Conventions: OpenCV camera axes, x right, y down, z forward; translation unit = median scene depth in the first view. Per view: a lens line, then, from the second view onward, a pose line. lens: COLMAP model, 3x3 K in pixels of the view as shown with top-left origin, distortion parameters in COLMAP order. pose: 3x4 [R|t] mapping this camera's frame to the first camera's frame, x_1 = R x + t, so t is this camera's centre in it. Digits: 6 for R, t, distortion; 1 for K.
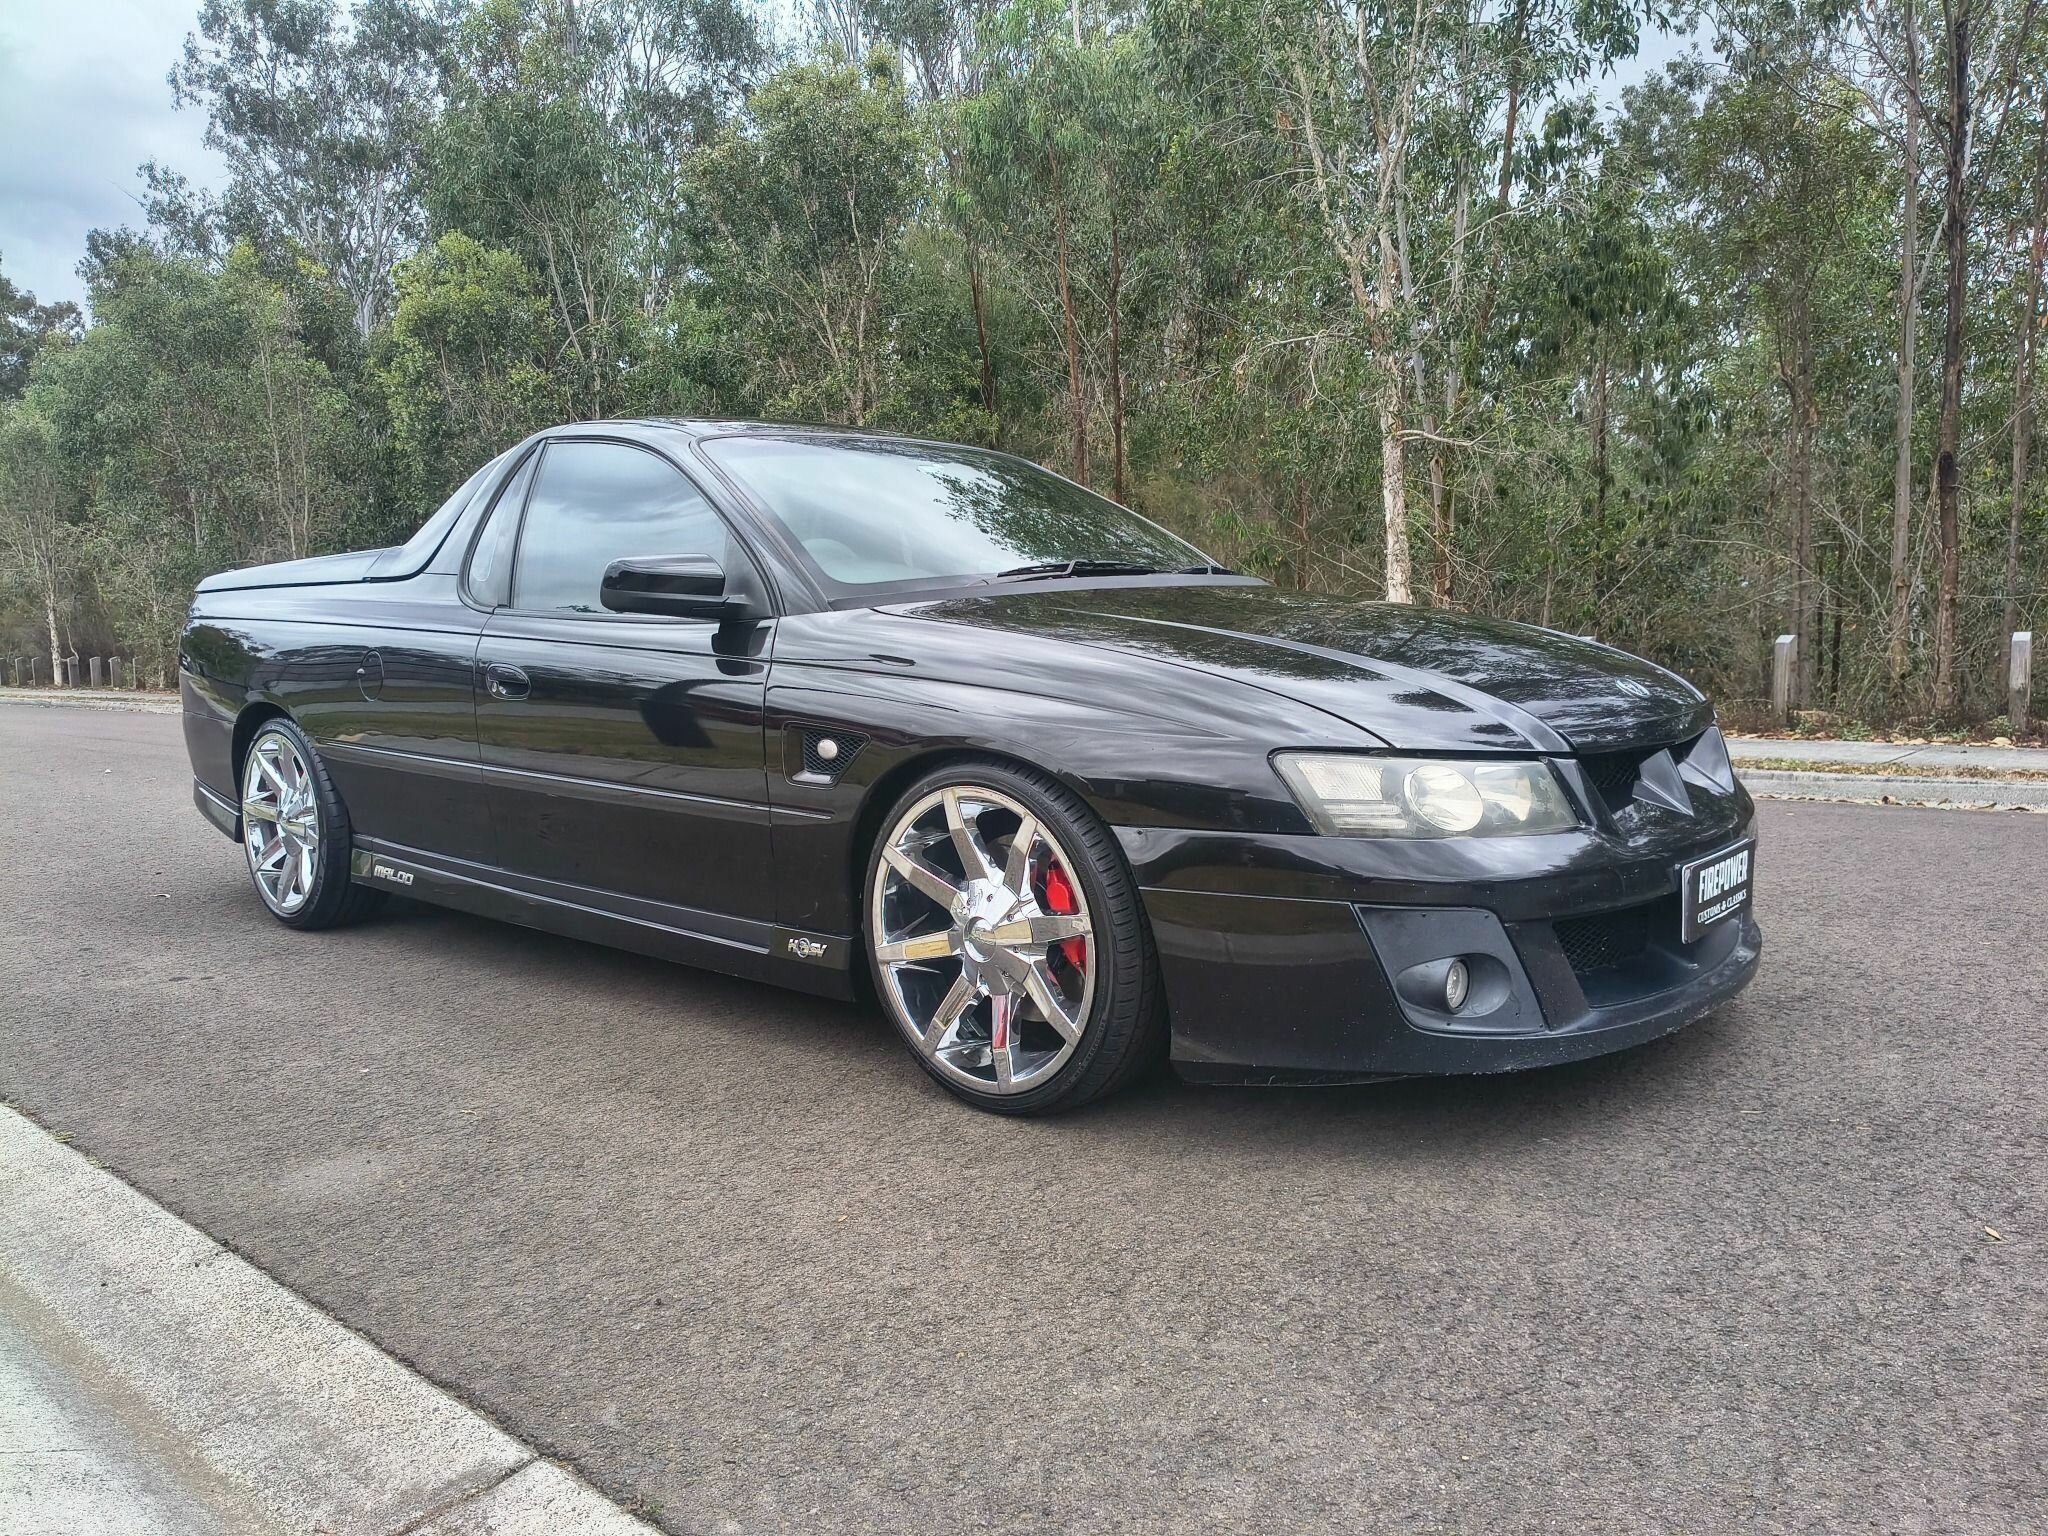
lens RADIAL K [[1571.2, 0, 1012.4], [0, 1571.2, 799.0], [0, 0, 1]] dist [-0.008066, -0.008832]
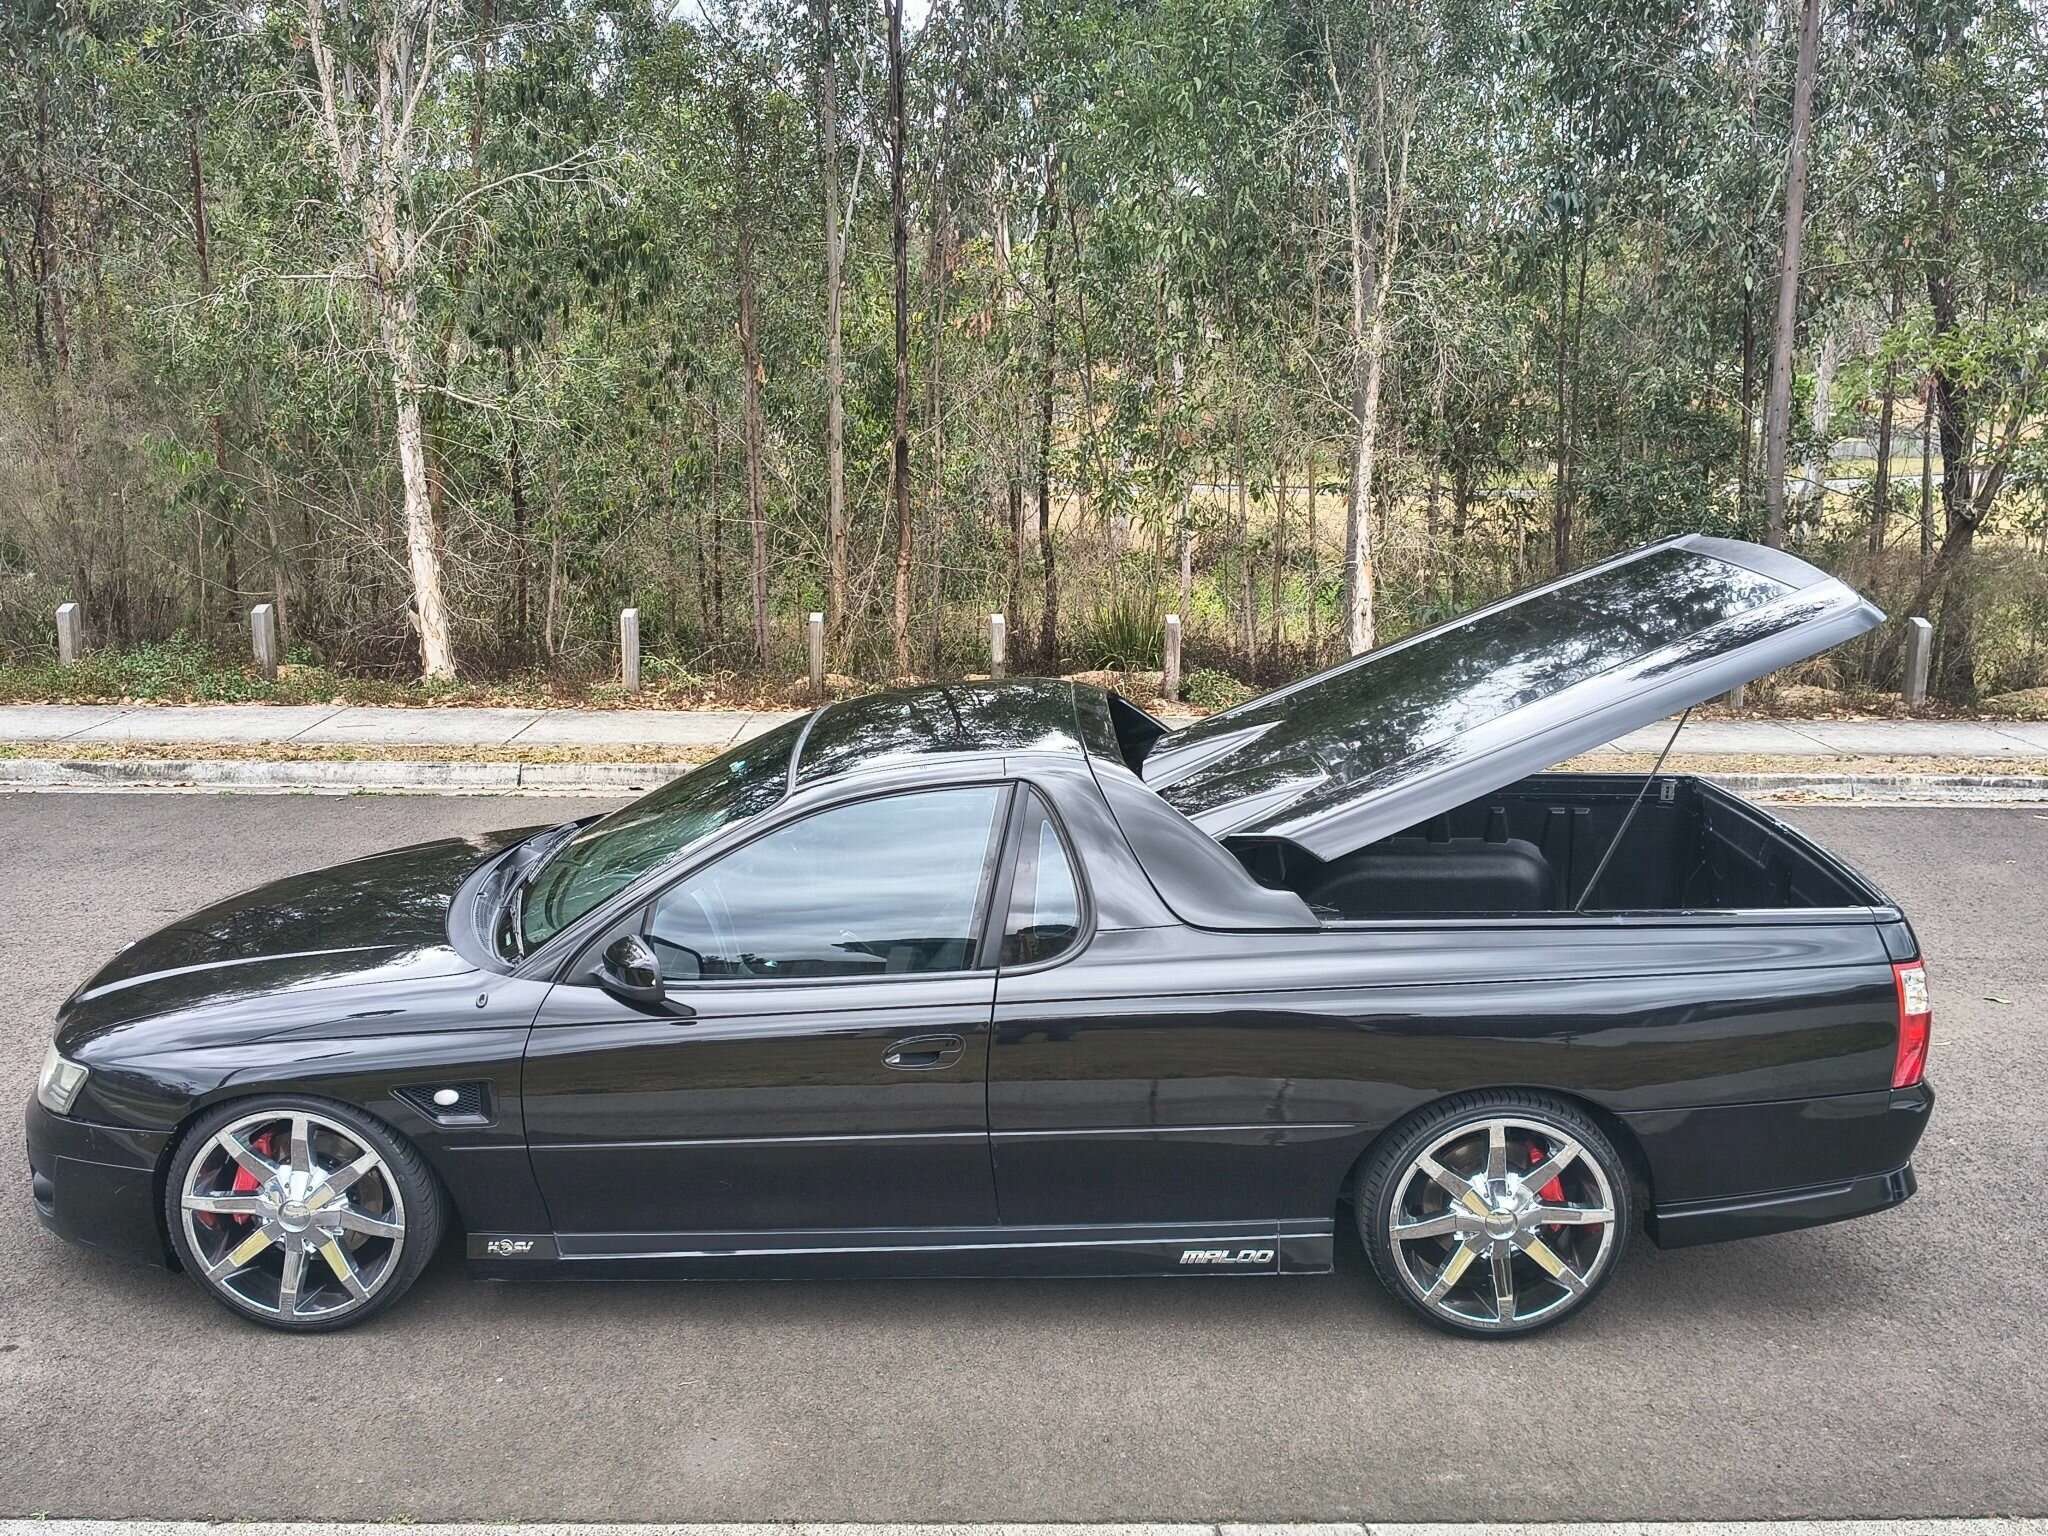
lens RADIAL K [[1907.0, 0, 1038.3], [0, 1907.0, 749.4], [0, 0, 1]] dist [0.009777, -0.061087]
pose [[0.713603, -0.098002, 0.693662, -0.740208], [0.043522, 0.994456, 0.095725, -0.281642], [-0.699197, -0.038120, 0.713912, -0.175762]]
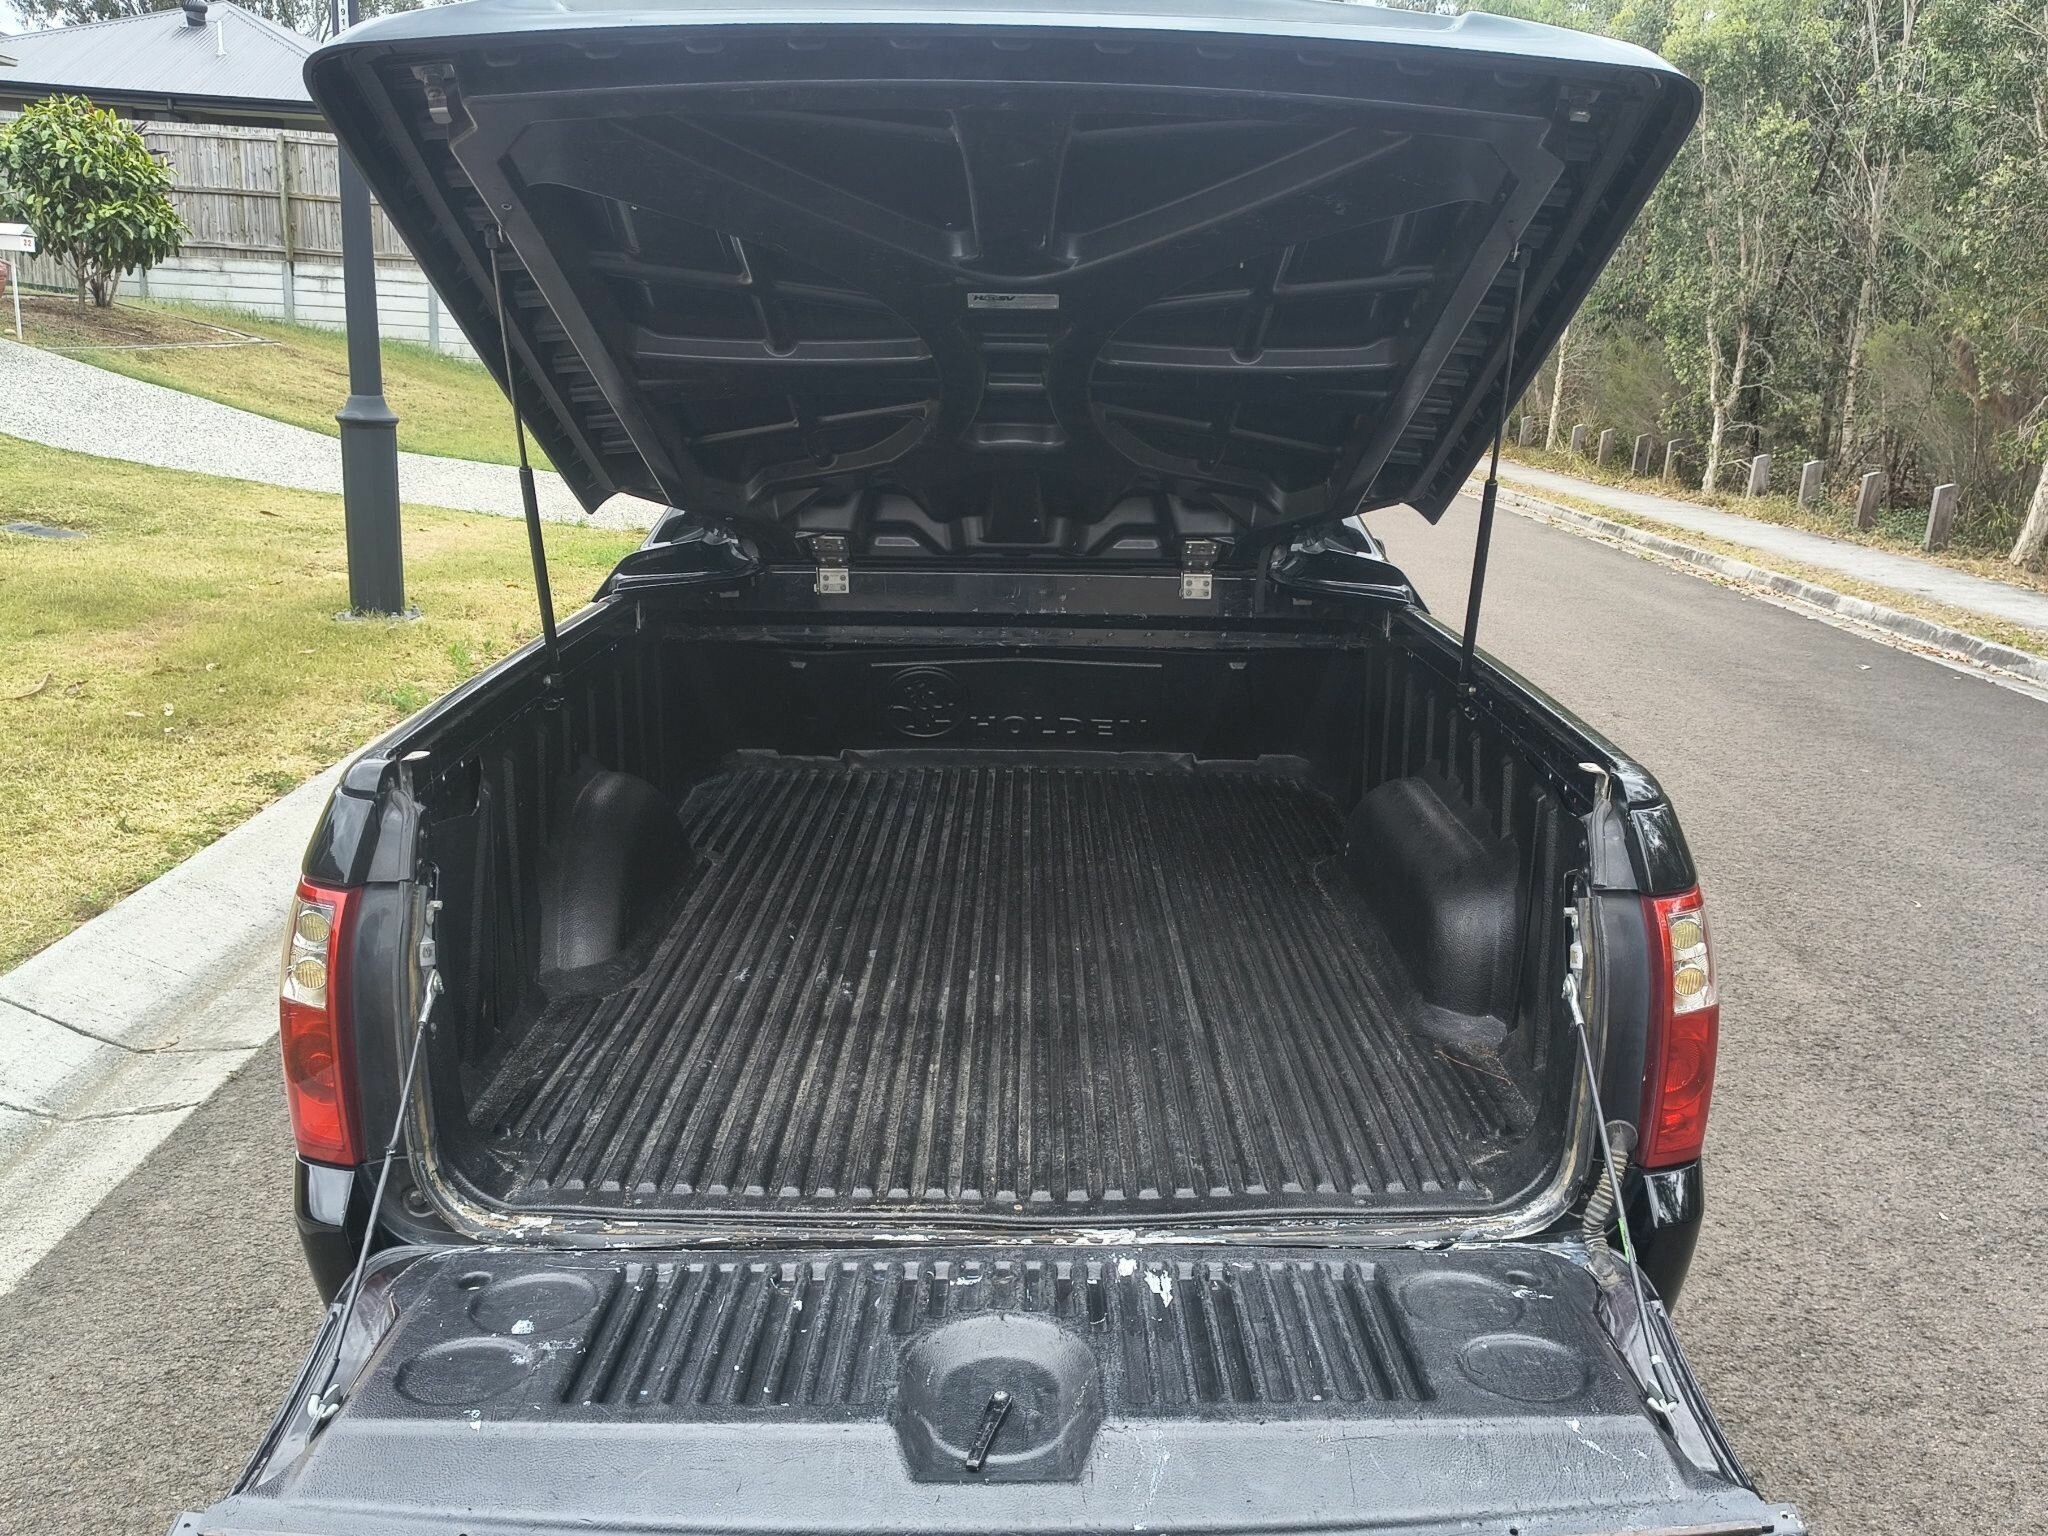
lens RADIAL K [[1808.2, 0, 1030.4], [0, 1808.2, 785.1], [0, 0, 1]] dist [0.003840, -0.034046]
pose [[0.685323, 0.233821, -0.689681, 0.701954], [-0.145155, 0.971909, 0.185266, -0.172691], [0.713626, -0.026856, 0.700012, 0.043075]]
